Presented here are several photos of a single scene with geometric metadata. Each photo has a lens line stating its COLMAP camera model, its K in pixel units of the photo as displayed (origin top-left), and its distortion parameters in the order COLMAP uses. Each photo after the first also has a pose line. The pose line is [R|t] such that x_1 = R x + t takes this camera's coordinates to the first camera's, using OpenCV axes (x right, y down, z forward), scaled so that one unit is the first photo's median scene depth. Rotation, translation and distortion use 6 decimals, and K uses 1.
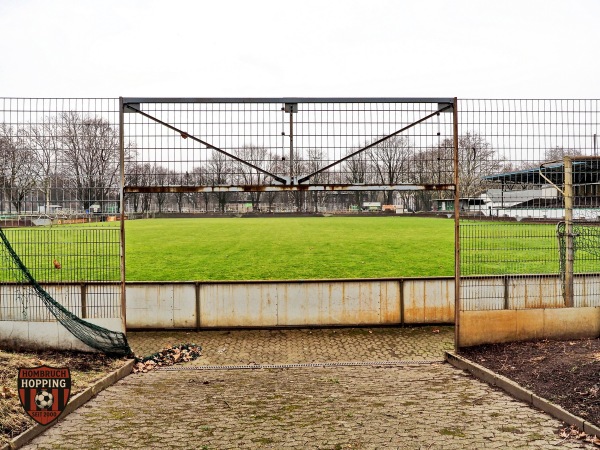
lens RADIAL K [[440.4, 0, 295.8], [0, 440.4, 188.2], [0, 0, 1]] dist [-0.039219, 0.002970]
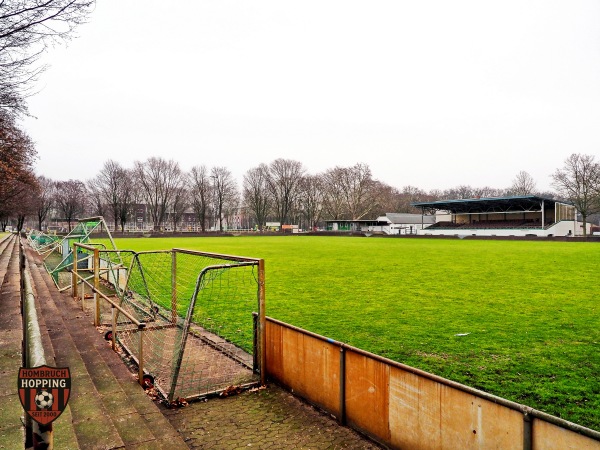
lens RADIAL K [[443.6, 0, 301.7], [0, 443.6, 223.8], [0, 0, 1]] dist [-0.030641, 0.005952]
pose [[0.852223, 0.007083, 0.523130, -4.113209], [-0.025787, 0.999262, 0.028481, 0.043444], [-0.522542, -0.037762, 0.851777, 0.825041]]
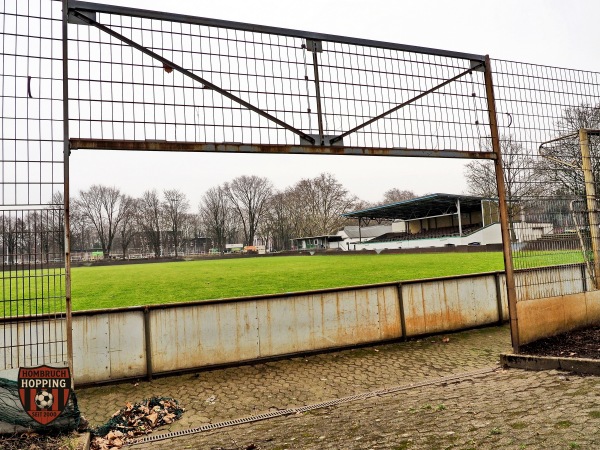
lens RADIAL K [[440.4, 0, 294.0], [0, 440.4, 196.5], [0, 0, 1]] dist [-0.039219, 0.002970]
pose [[0.946371, -0.006934, 0.323007, -0.222587], [0.033988, 0.996359, -0.078194, 0.101025], [-0.321289, 0.084979, 0.943161, 0.259249]]
